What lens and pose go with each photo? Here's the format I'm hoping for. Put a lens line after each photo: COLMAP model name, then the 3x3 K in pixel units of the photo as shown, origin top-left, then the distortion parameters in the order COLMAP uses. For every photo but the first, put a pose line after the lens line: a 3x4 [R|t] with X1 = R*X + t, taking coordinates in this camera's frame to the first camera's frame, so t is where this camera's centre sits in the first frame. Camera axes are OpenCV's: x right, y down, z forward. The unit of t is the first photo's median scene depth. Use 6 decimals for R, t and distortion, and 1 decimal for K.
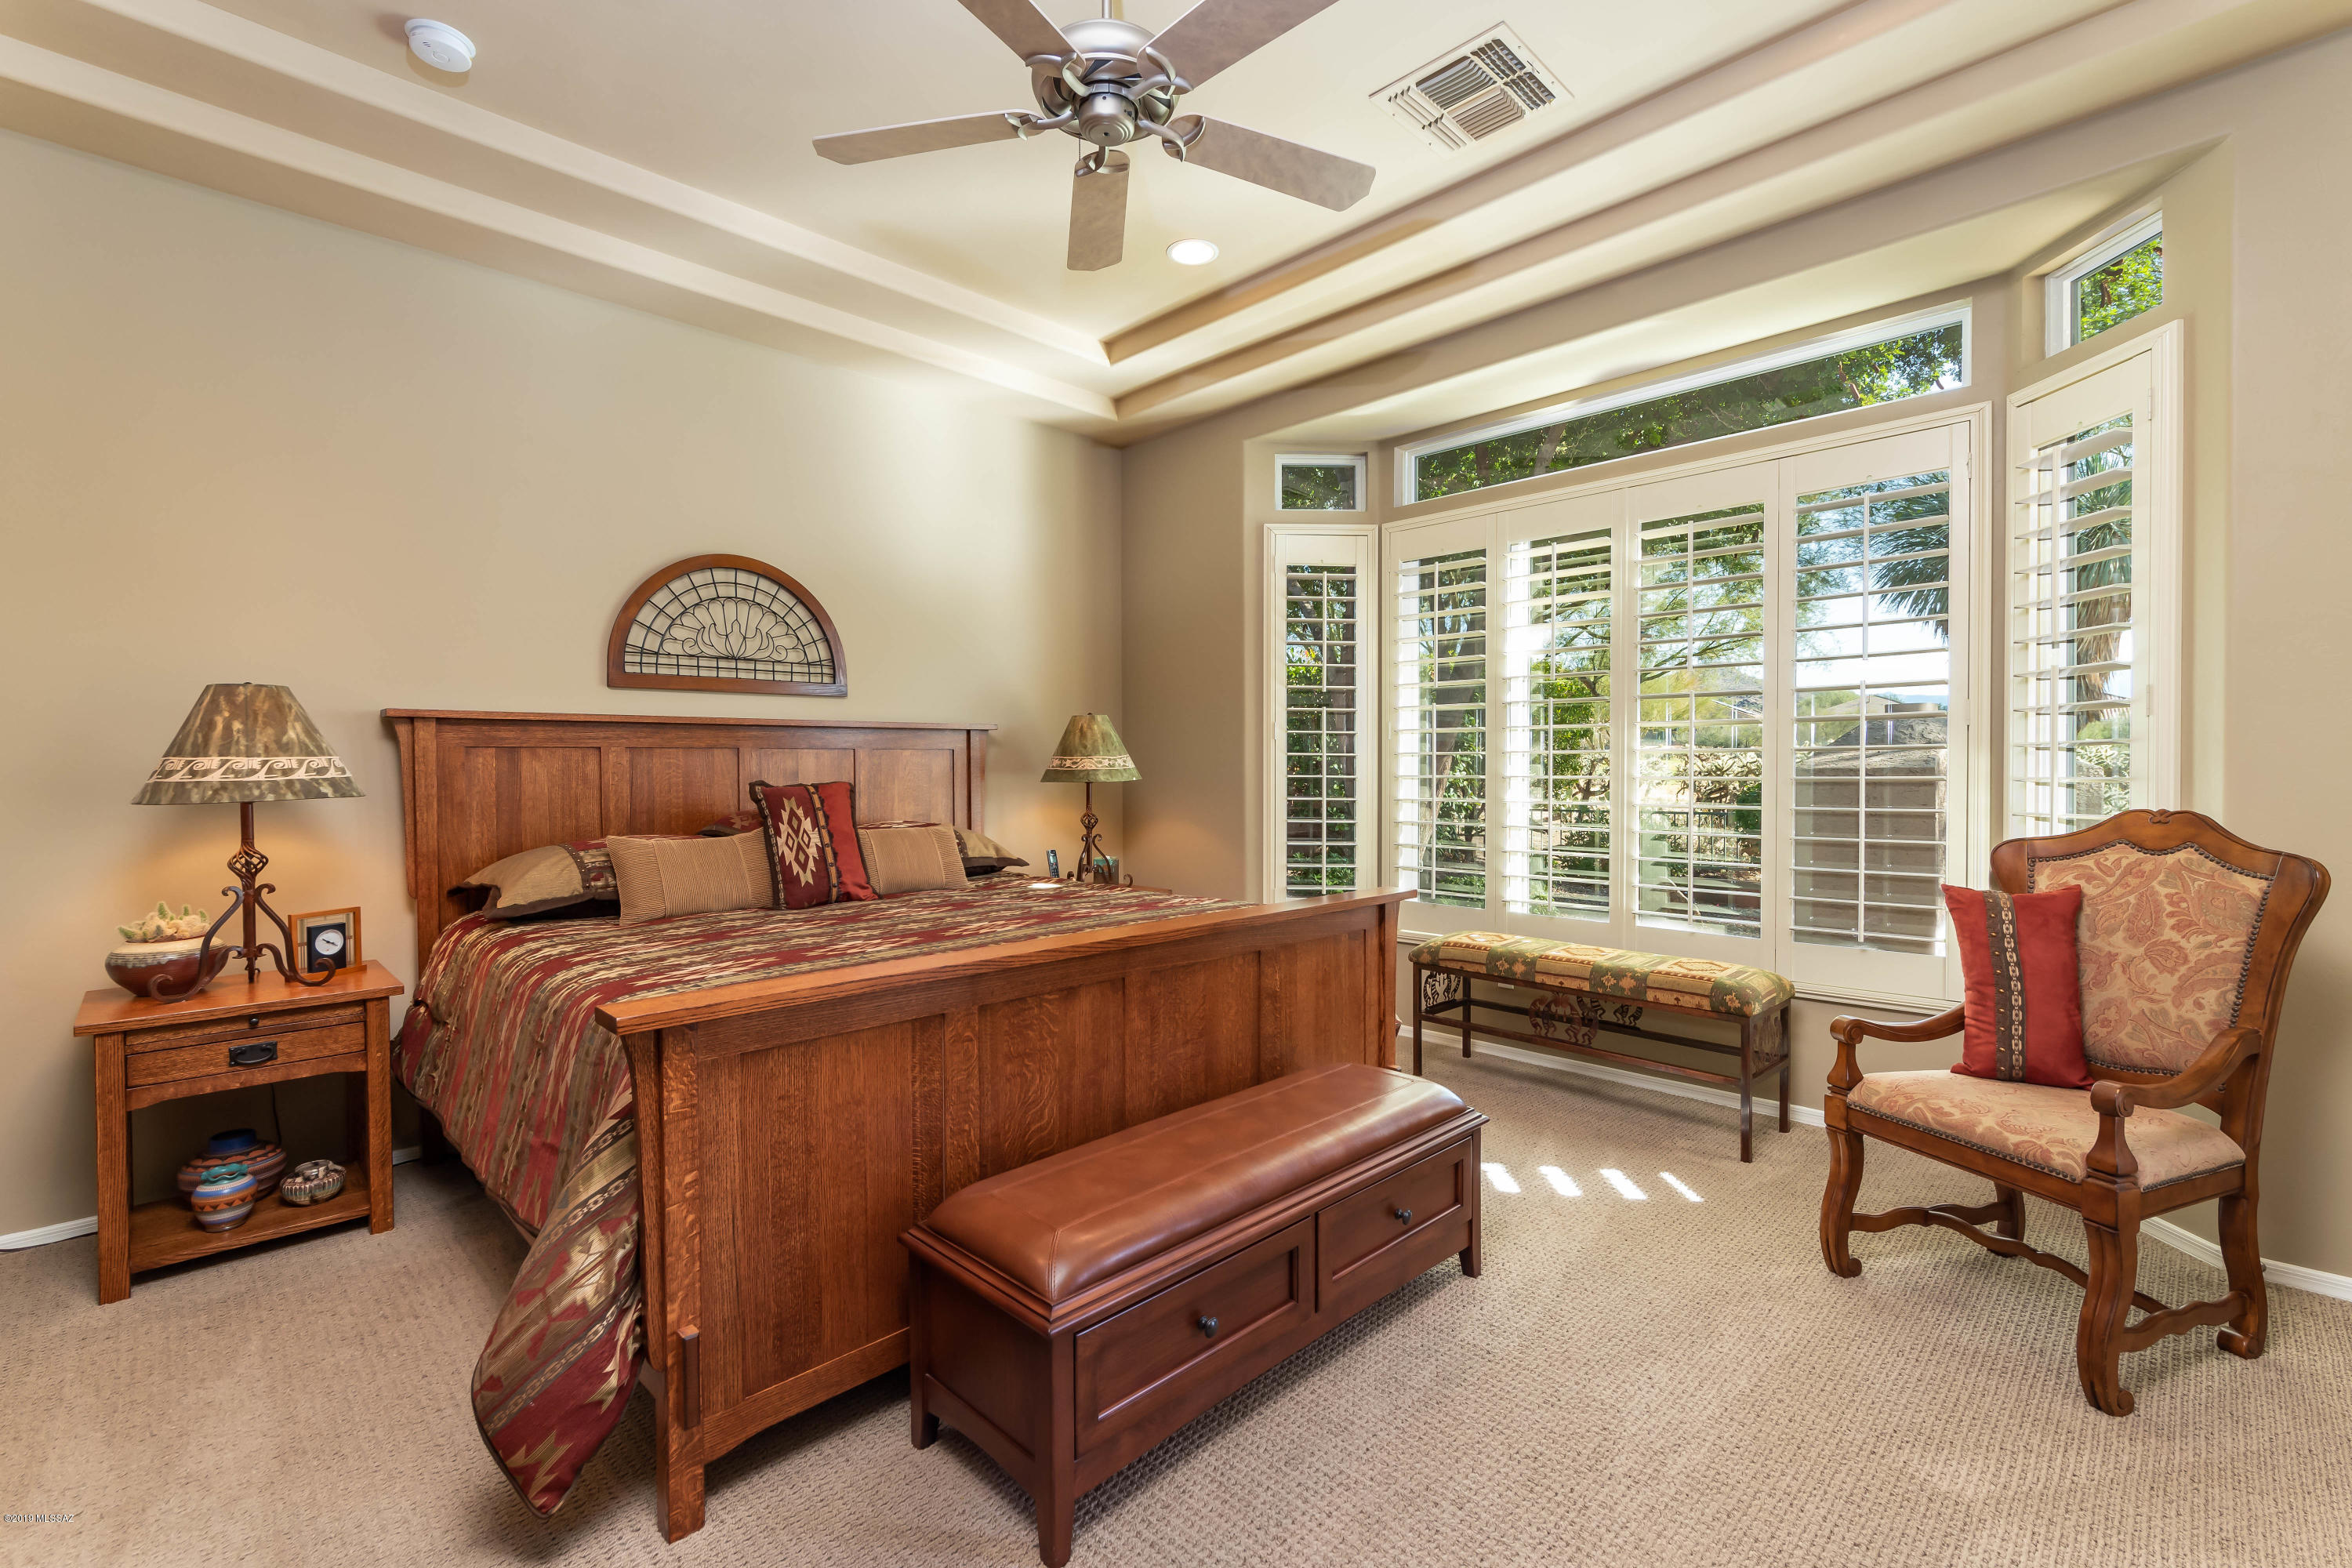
lens RADIAL K [[1021.8, 0, 1185.0], [0, 1021.8, 786.8], [0, 0, 1]] dist [-0.008138, 0.004007]
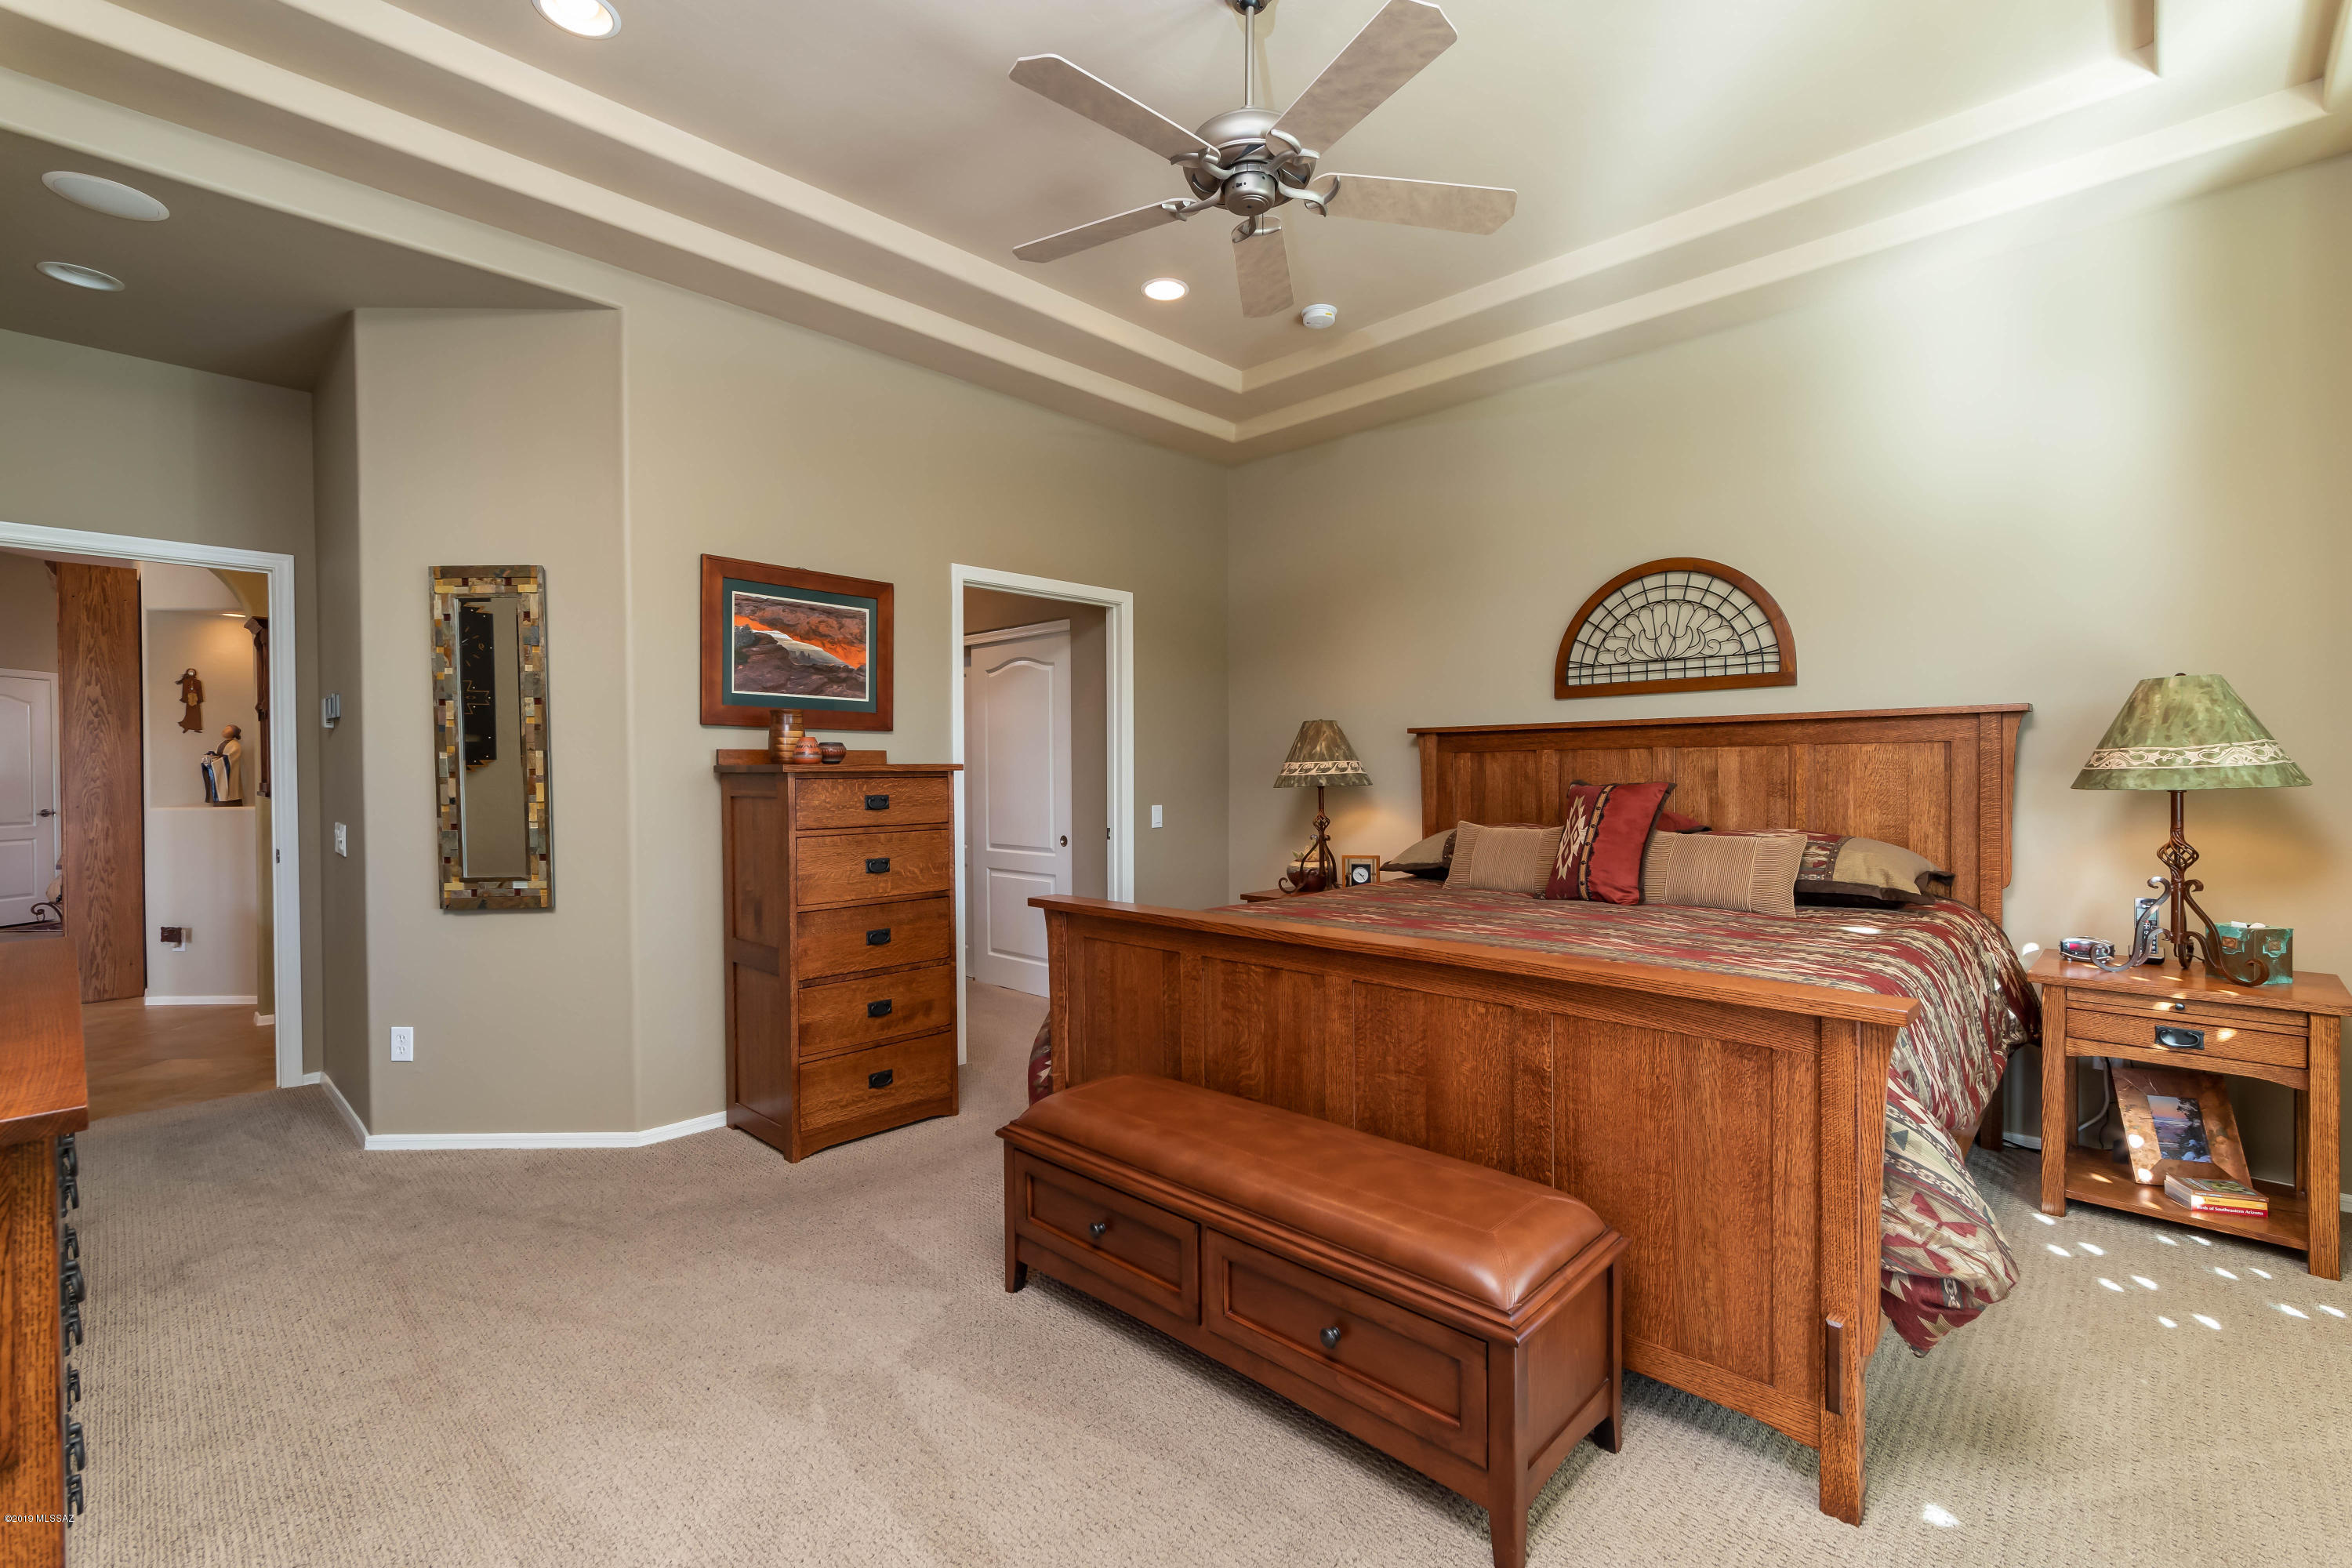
lens RADIAL K [[1021.8, 0, 1179.8], [0, 1021.8, 780.5], [0, 0, 1]] dist [-0.008138, 0.004007]
pose [[0.018564, 0.016332, -0.999694, 0.610582], [-0.012882, 0.999787, 0.016094, -0.015920], [0.999745, 0.012579, 0.018770, 0.527011]]
